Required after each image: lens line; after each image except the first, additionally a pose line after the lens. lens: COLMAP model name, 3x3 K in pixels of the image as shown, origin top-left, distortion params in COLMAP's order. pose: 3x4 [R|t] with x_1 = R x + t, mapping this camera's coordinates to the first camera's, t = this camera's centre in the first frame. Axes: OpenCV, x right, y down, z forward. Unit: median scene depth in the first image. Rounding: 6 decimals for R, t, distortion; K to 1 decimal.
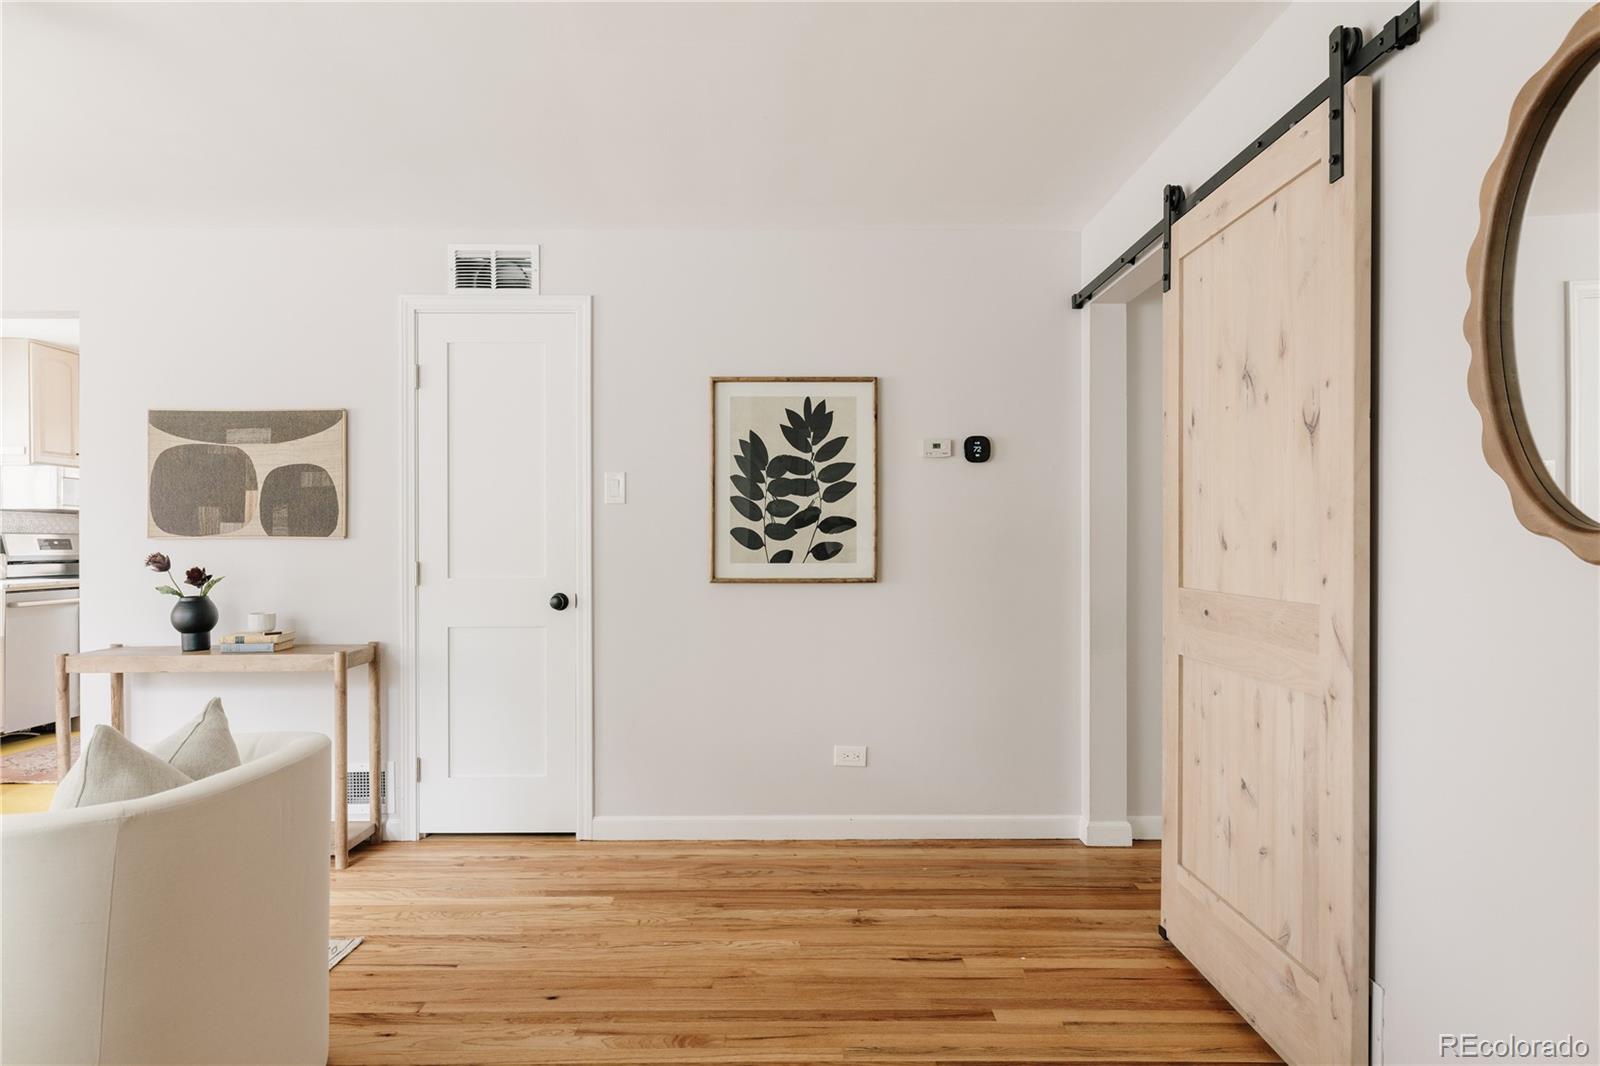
lens RADIAL K [[919.8, 0, 800.5], [0, 919.8, 540.4], [0, 0, 1]] dist [-0.006166, 0.003908]
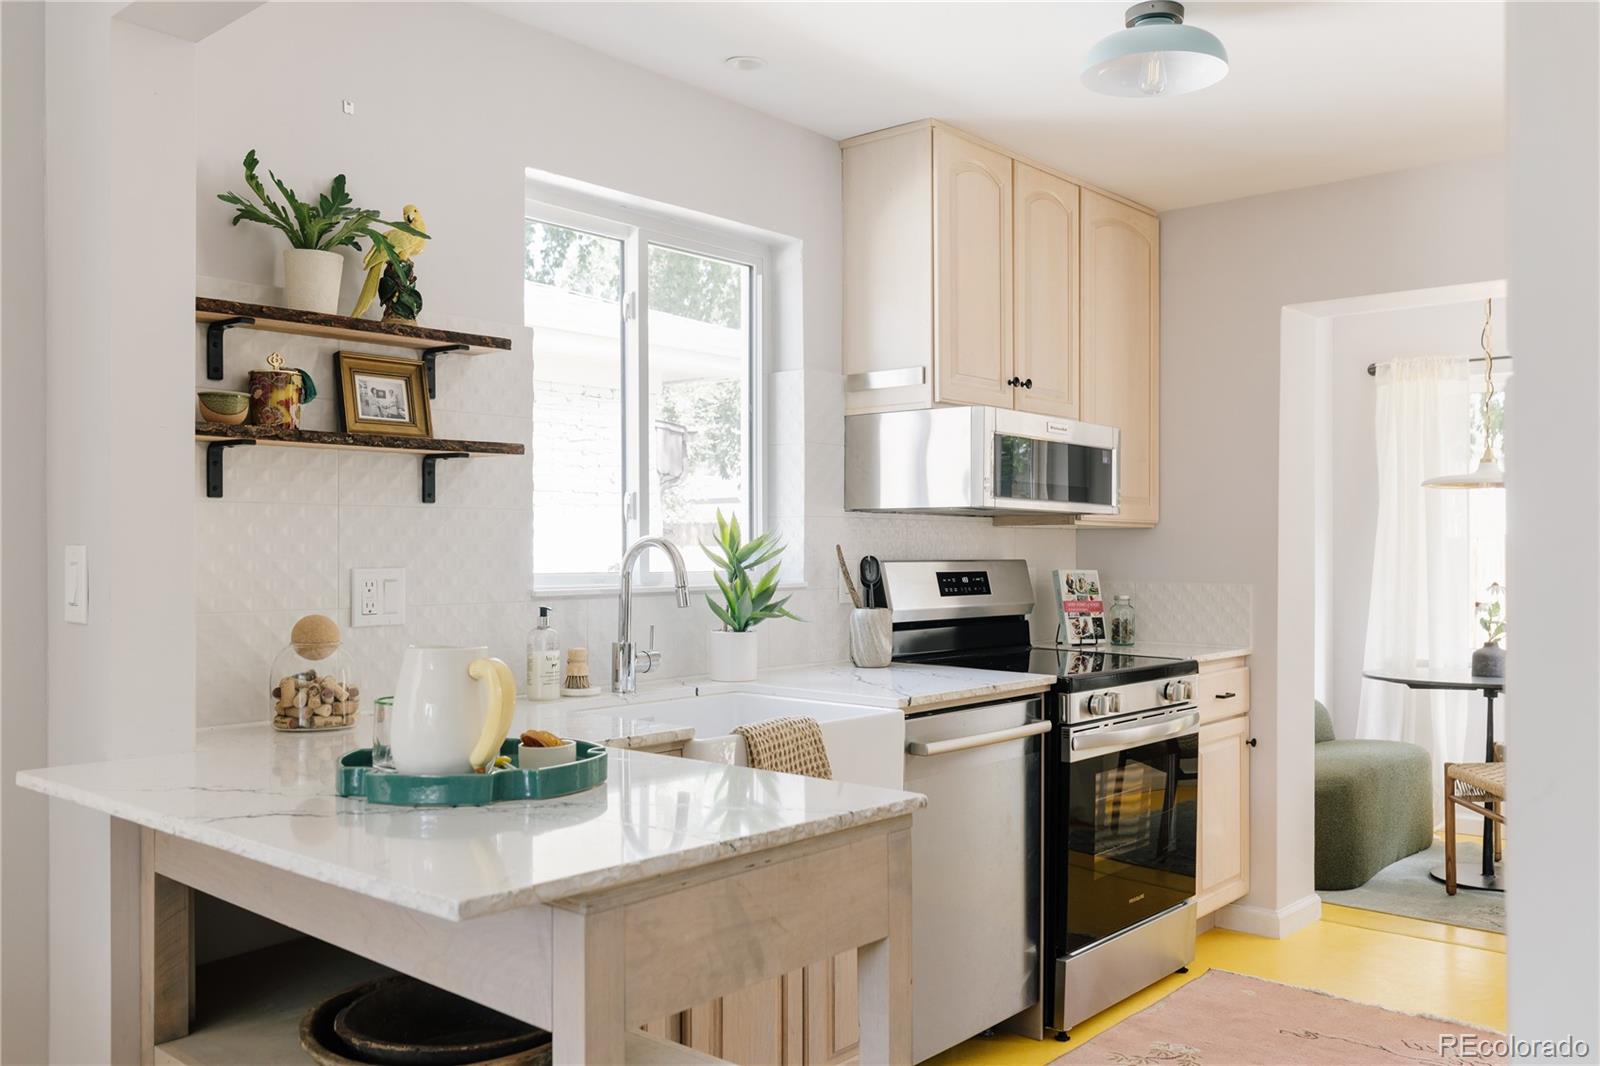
lens RADIAL K [[1331.4, 0, 811.9], [0, 1331.4, 533.1], [0, 0, 1]] dist [0.015825, -0.007515]
pose [[0.751682, -0.001169, -0.659524, -0.734712], [-0.004175, 0.999970, -0.006530, -0.028133], [0.659512, 0.007662, 0.751655, 0.767735]]
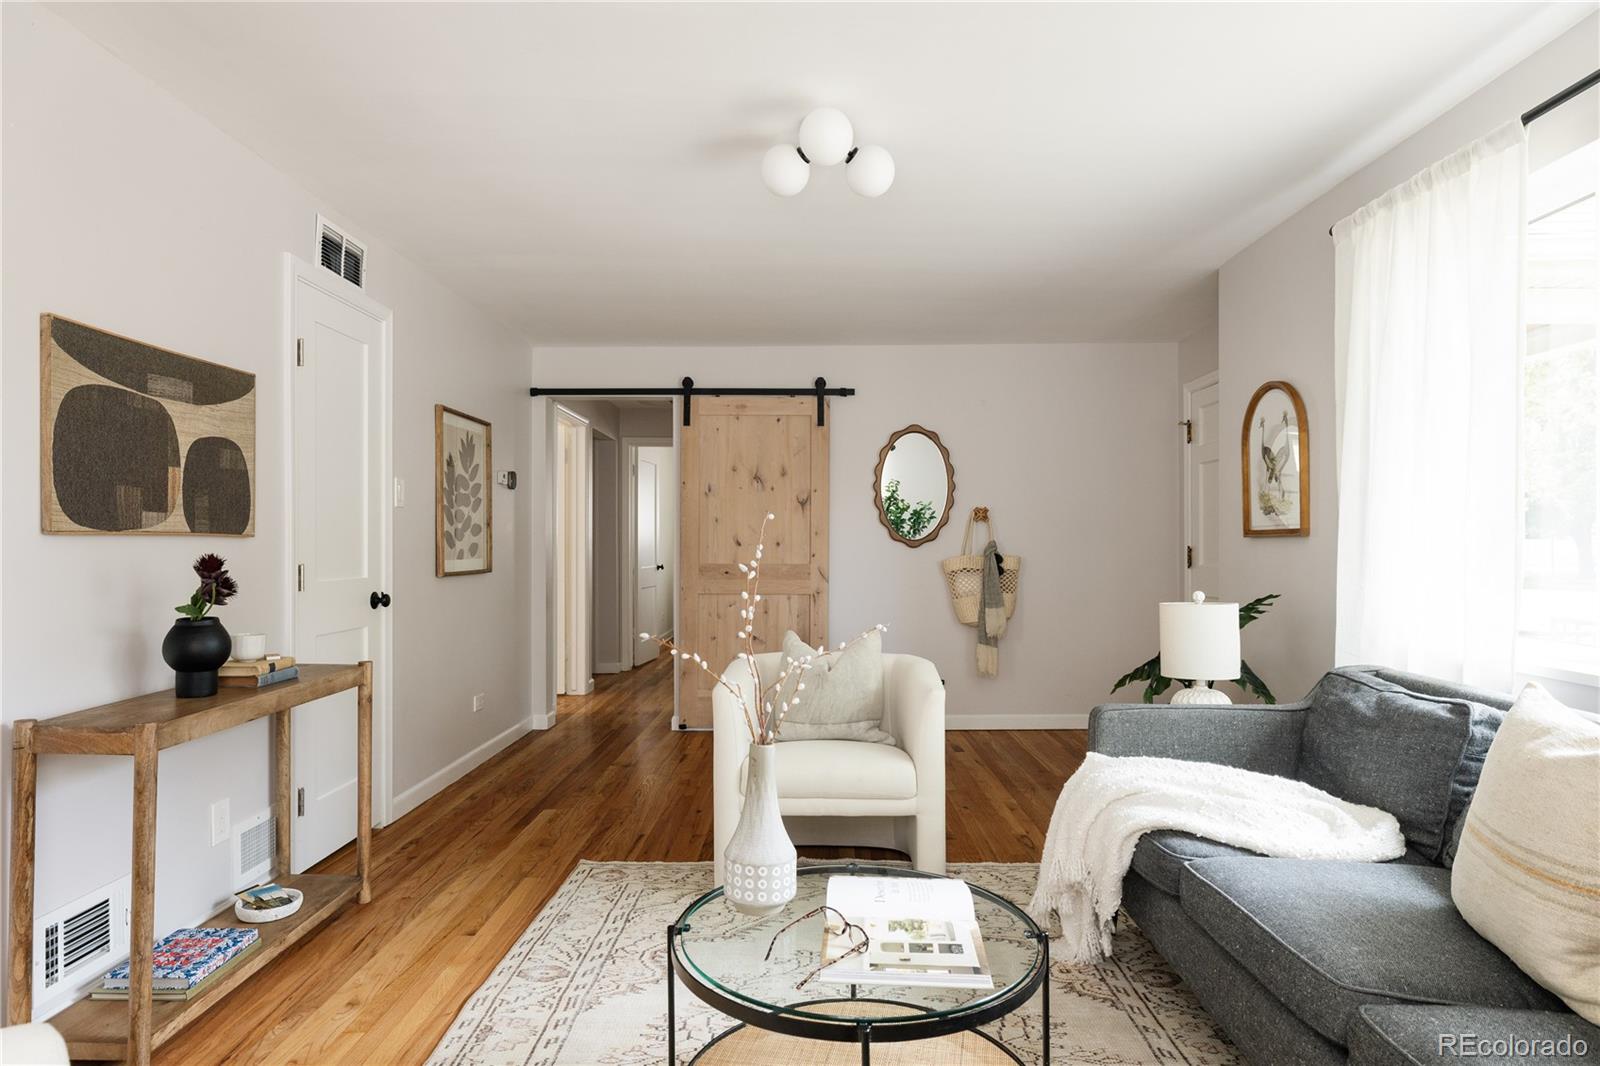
lens RADIAL K [[919.8, 0, 807.1], [0, 919.8, 542.2], [0, 0, 1]] dist [-0.006166, 0.003908]
pose [[0.019596, 0.003371, 0.999802, -1.288483], [0.000063, 0.999994, -0.003372, 0.005433], [-0.999808, 0.000129, 0.019595, 0.503685]]
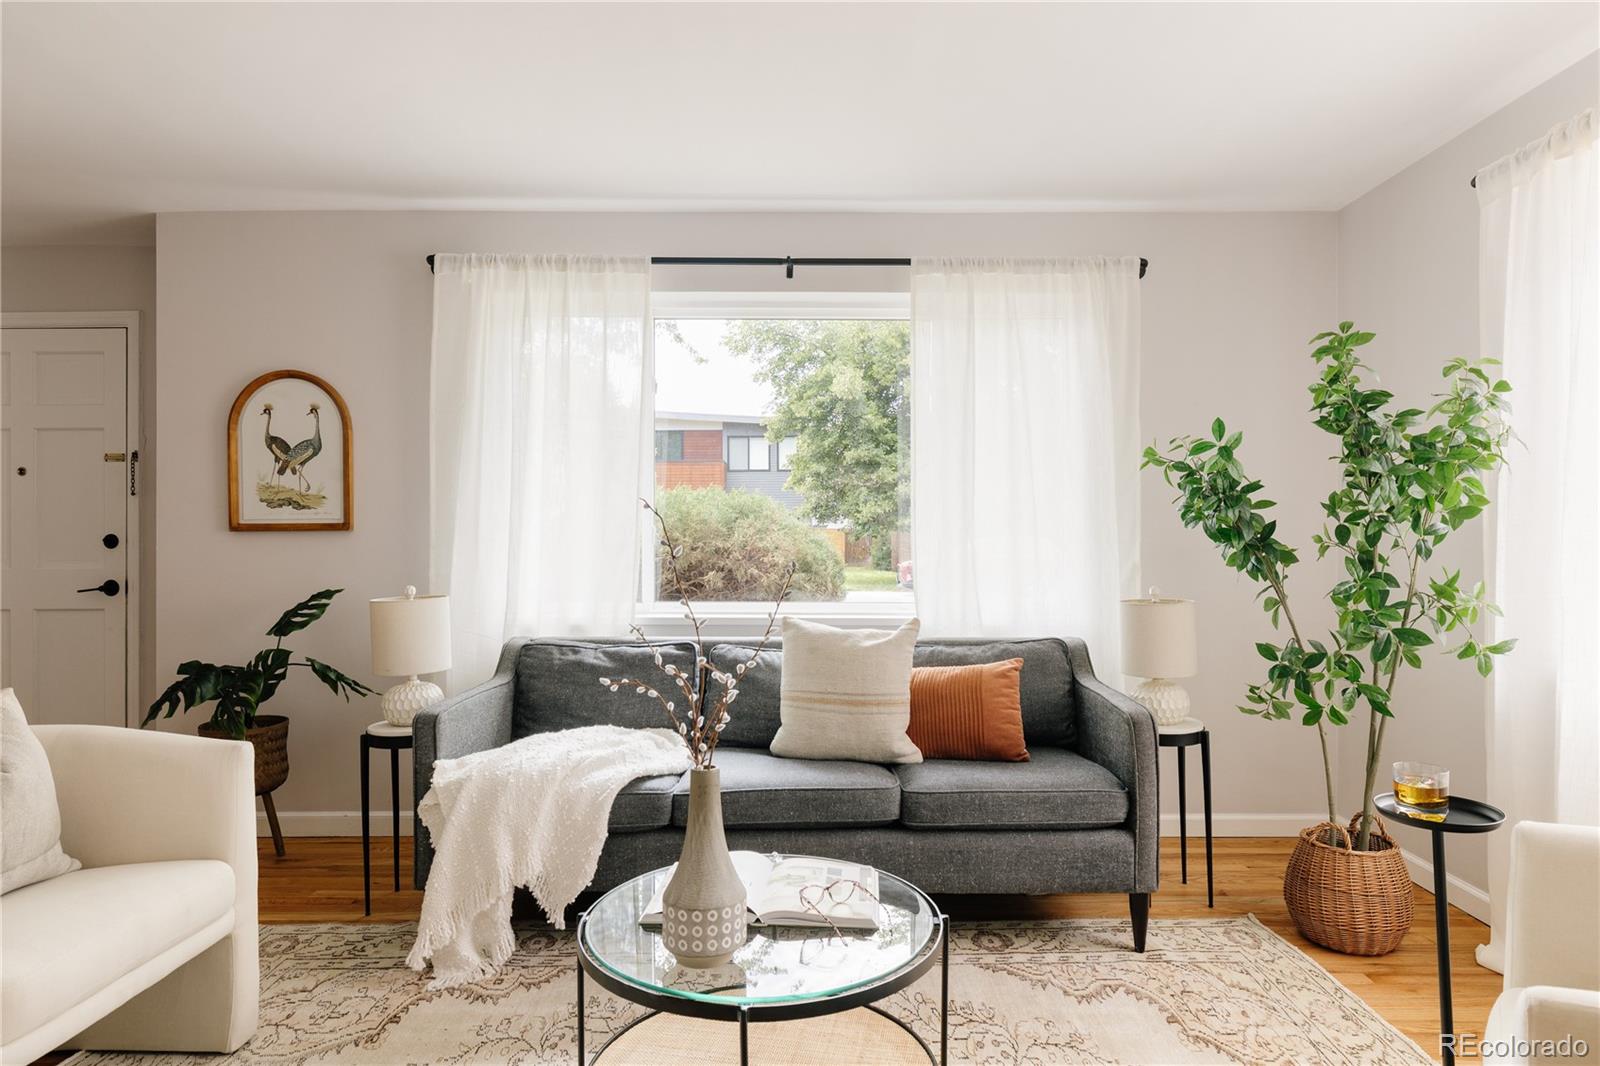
lens RADIAL K [[919.8, 0, 813.6], [0, 919.8, 531.8], [0, 0, 1]] dist [-0.006166, 0.003908]
pose [[-0.999956, 0.004103, 0.008392, -0.828084], [0.004057, 0.999976, -0.005535, 0.004251], [-0.008415, -0.005500, -0.999949, 0.988178]]
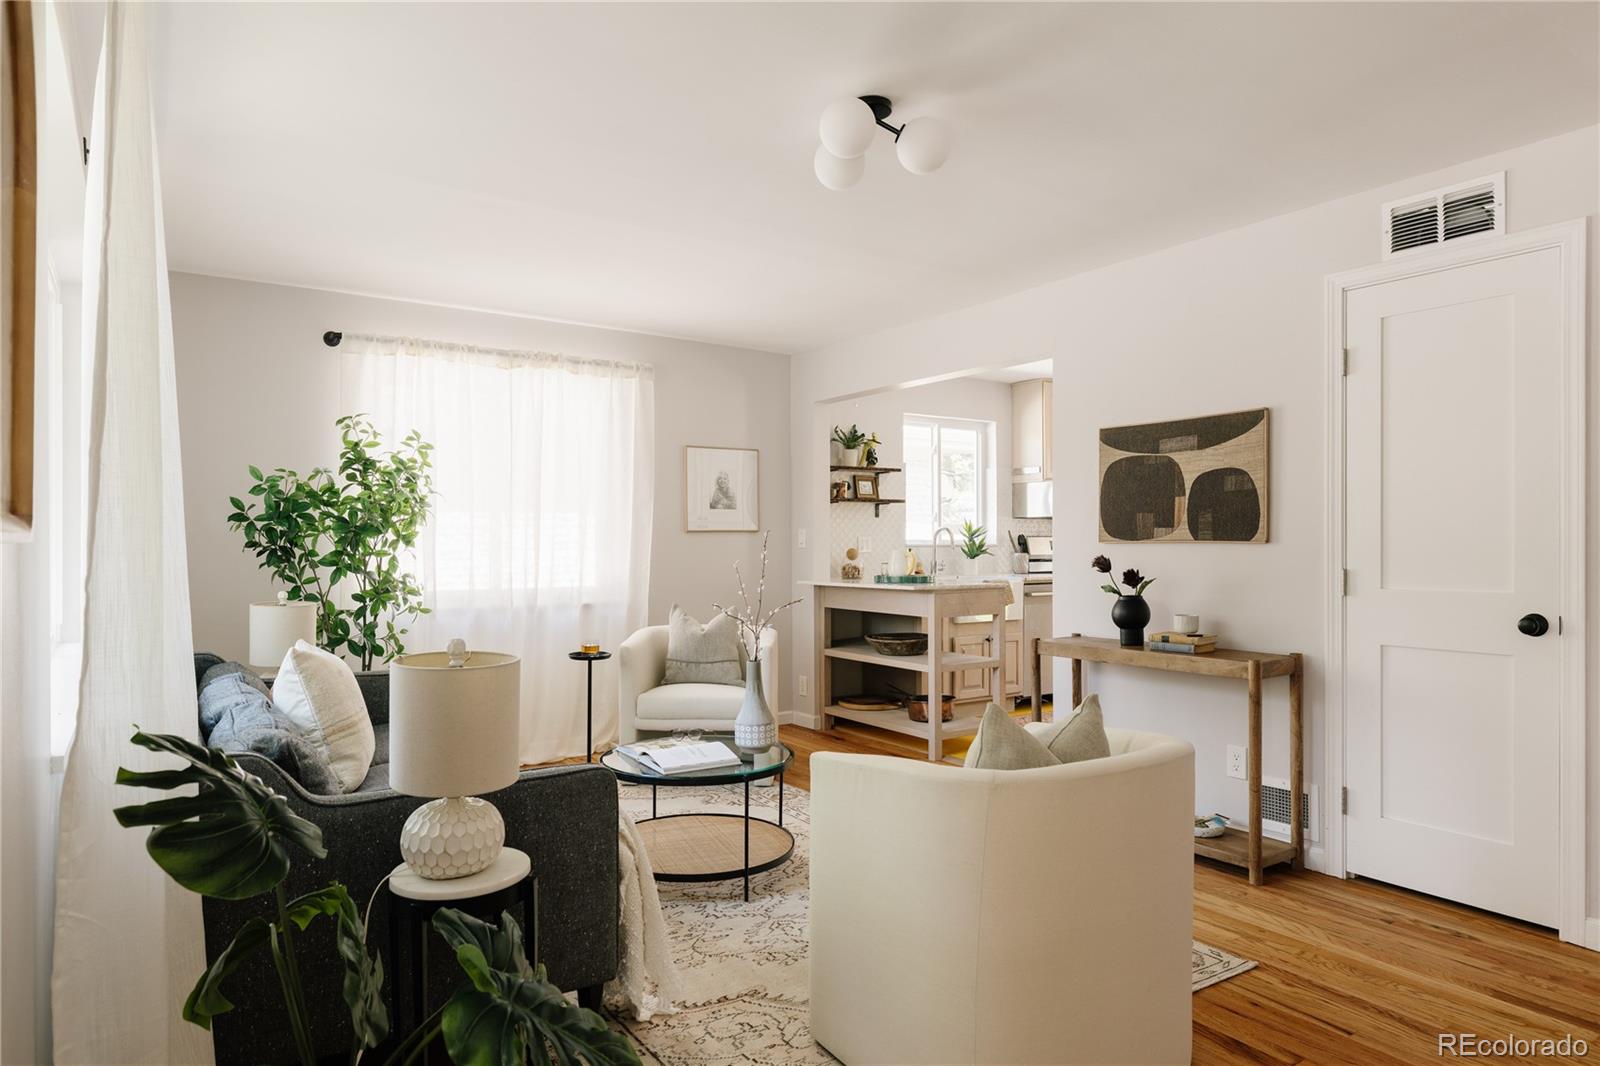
lens RADIAL K [[952.3, 0, 813.2], [0, 952.3, 545.4], [0, 0, 1]] dist [0.006946, -0.001361]
pose [[0.563555, 0.003758, -0.826070, 0.061145], [0.001008, 0.999986, 0.005237, -0.005081], [0.826078, -0.003784, 0.563543, 0.046222]]
